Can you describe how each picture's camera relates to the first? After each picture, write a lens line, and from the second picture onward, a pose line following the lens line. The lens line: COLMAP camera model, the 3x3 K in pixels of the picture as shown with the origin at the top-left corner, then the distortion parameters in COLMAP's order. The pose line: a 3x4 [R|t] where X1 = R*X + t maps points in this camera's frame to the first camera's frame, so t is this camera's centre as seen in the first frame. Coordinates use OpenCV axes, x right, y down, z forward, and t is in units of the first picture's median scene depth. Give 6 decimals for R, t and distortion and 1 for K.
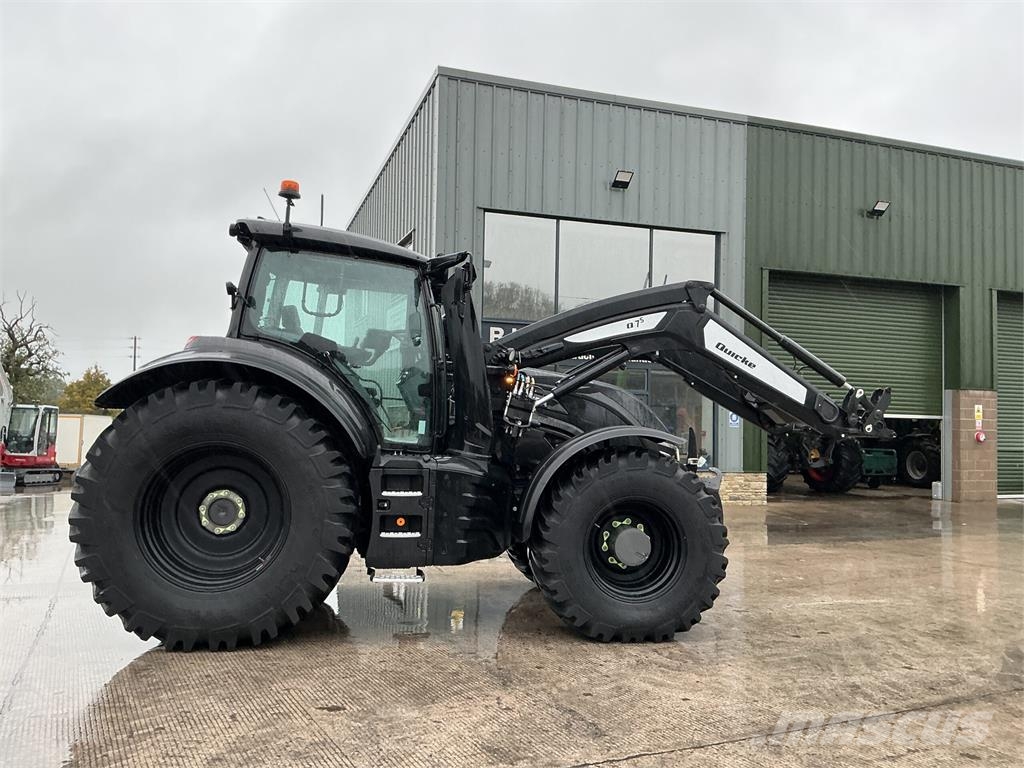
lens RADIAL K [[846.0, 0, 509.1], [0, 846.0, 389.9], [0, 0, 1]] dist [0.100453, -0.203793]
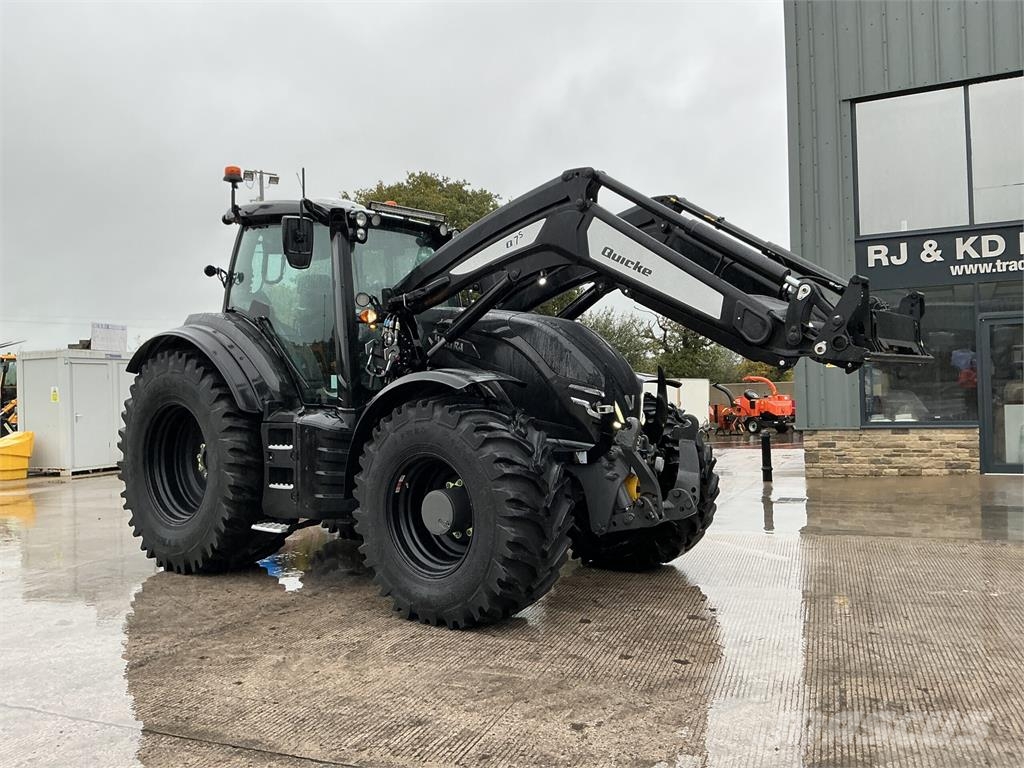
lens RADIAL K [[846.0, 0, 510.3], [0, 846.0, 390.4], [0, 0, 1]] dist [0.100453, -0.203793]
pose [[0.681711, -0.037753, -0.730647, 0.818432], [0.072648, 0.997225, 0.016255, 0.056401], [0.728006, -0.064161, 0.682562, 0.493493]]
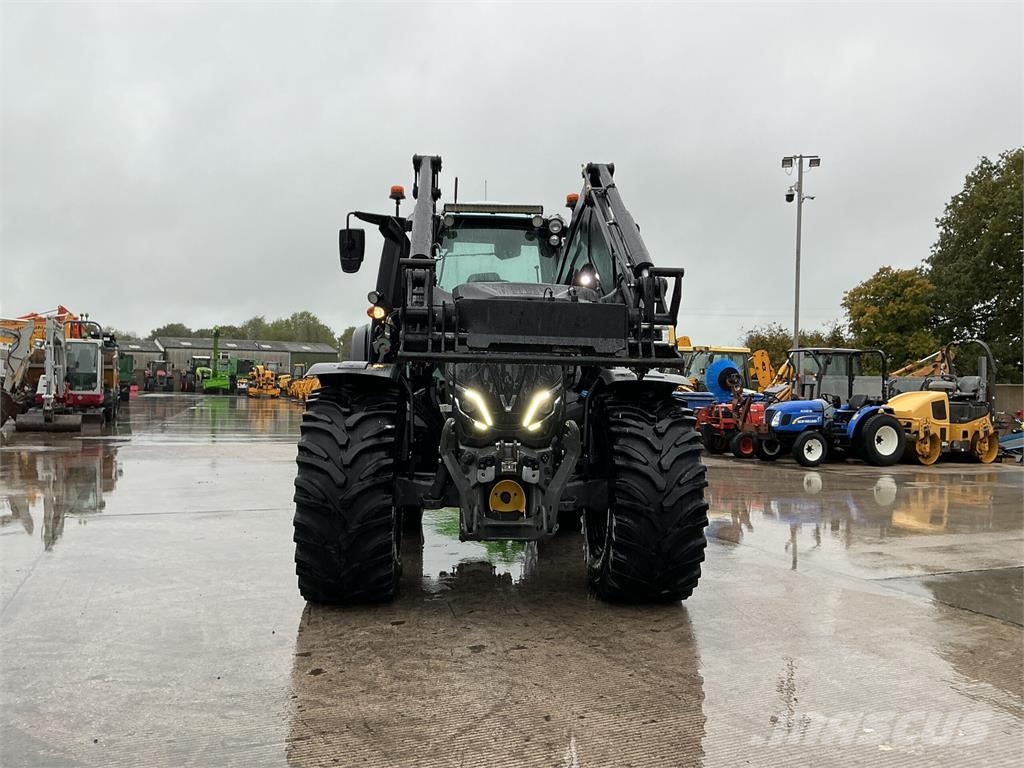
lens RADIAL K [[846.0, 0, 509.5], [0, 846.0, 383.5], [0, 0, 1]] dist [0.100453, -0.203793]
pose [[-0.044830, -0.019687, -0.998801, 1.062931], [0.029108, 0.999356, -0.021005, 0.092700], [0.998570, -0.030015, -0.044228, 1.252310]]
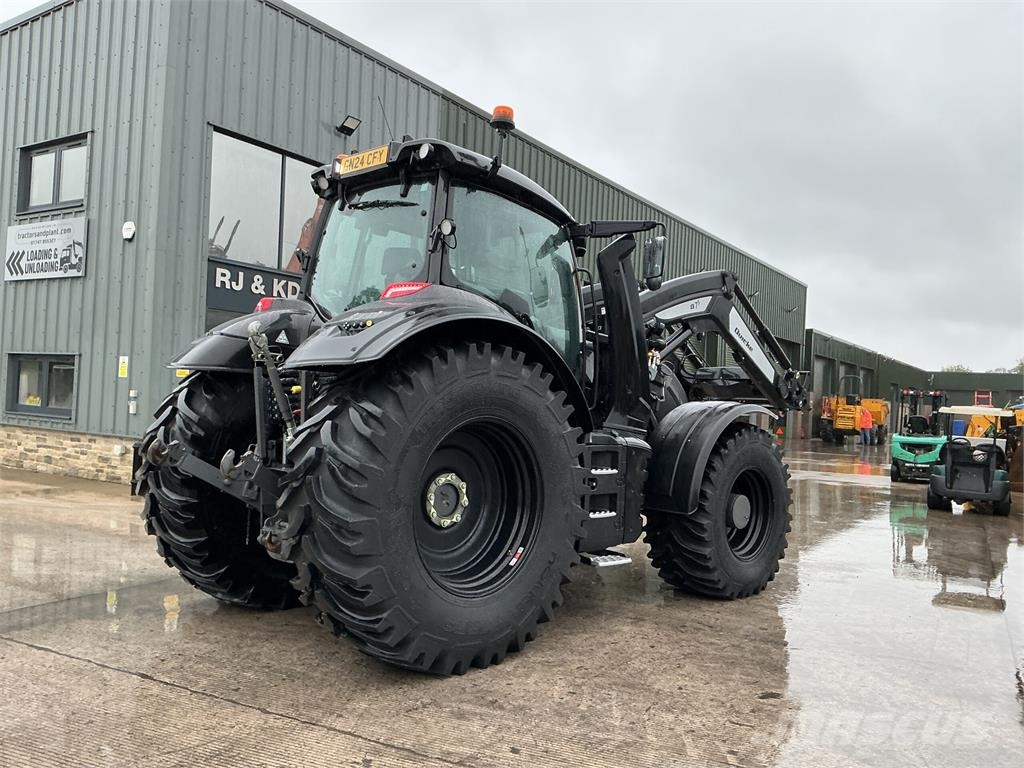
lens RADIAL K [[846.0, 0, 512.1], [0, 846.0, 389.8], [0, 0, 1]] dist [0.100453, -0.203793]
pose [[0.787643, 0.022046, 0.615737, -0.781500], [-0.055497, 0.997836, 0.035265, 0.004341], [-0.613627, -0.061947, 0.787162, 0.323243]]
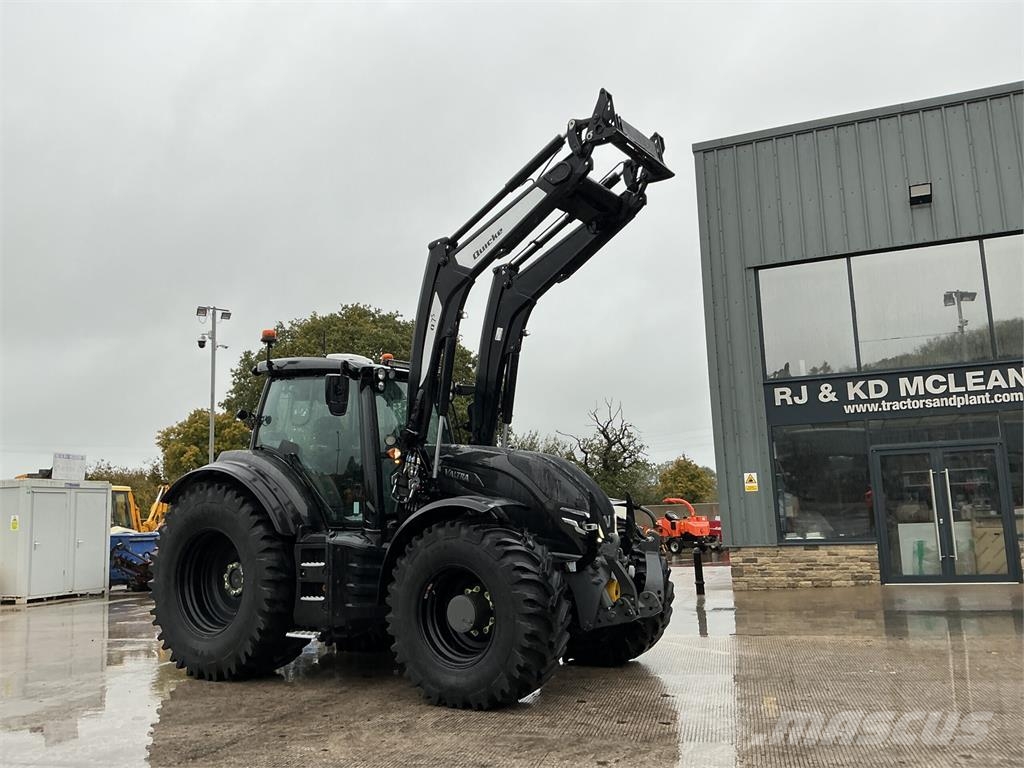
lens RADIAL K [[846.0, 0, 509.3], [0, 846.0, 389.3], [0, 0, 1]] dist [0.100453, -0.203793]
pose [[0.748052, -0.139907, -0.648725, 0.913836], [0.079790, 0.989395, -0.121370, 0.043698], [0.658826, 0.039030, 0.751283, 0.246299]]
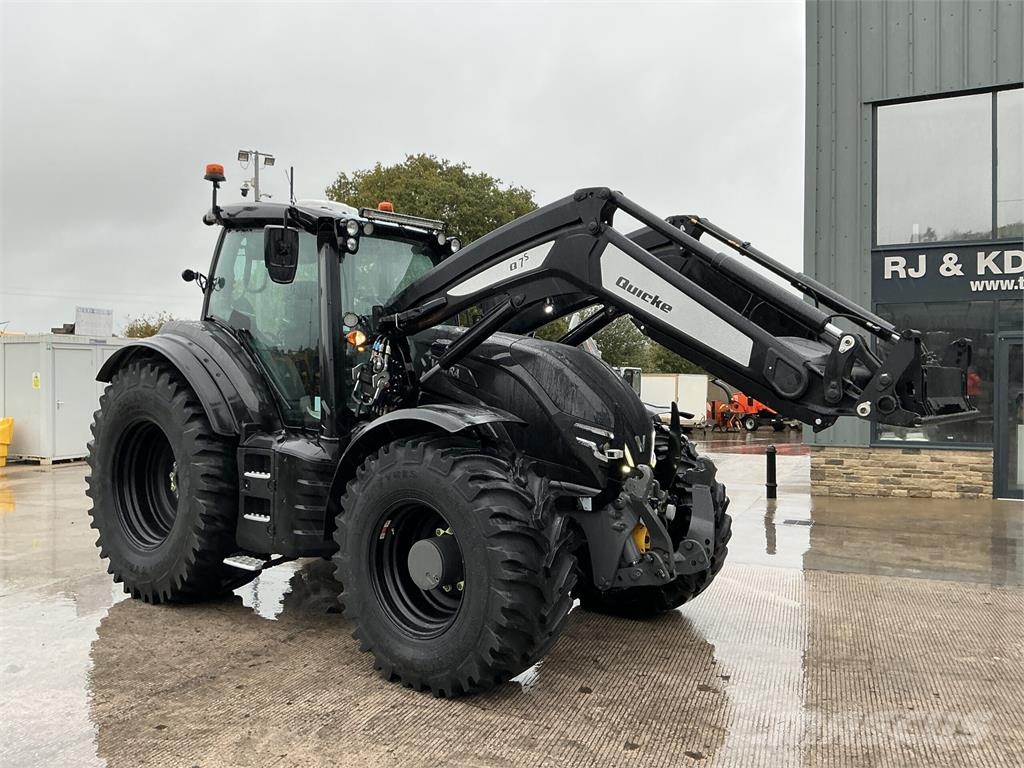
lens RADIAL K [[846.0, 0, 509.3], [0, 846.0, 390.0], [0, 0, 1]] dist [0.100453, -0.203793]
pose [[0.685894, -0.003236, -0.727695, 0.756235], [0.043468, 0.998387, 0.036532, 0.004517], [0.726402, -0.056689, 0.684928, 0.549127]]
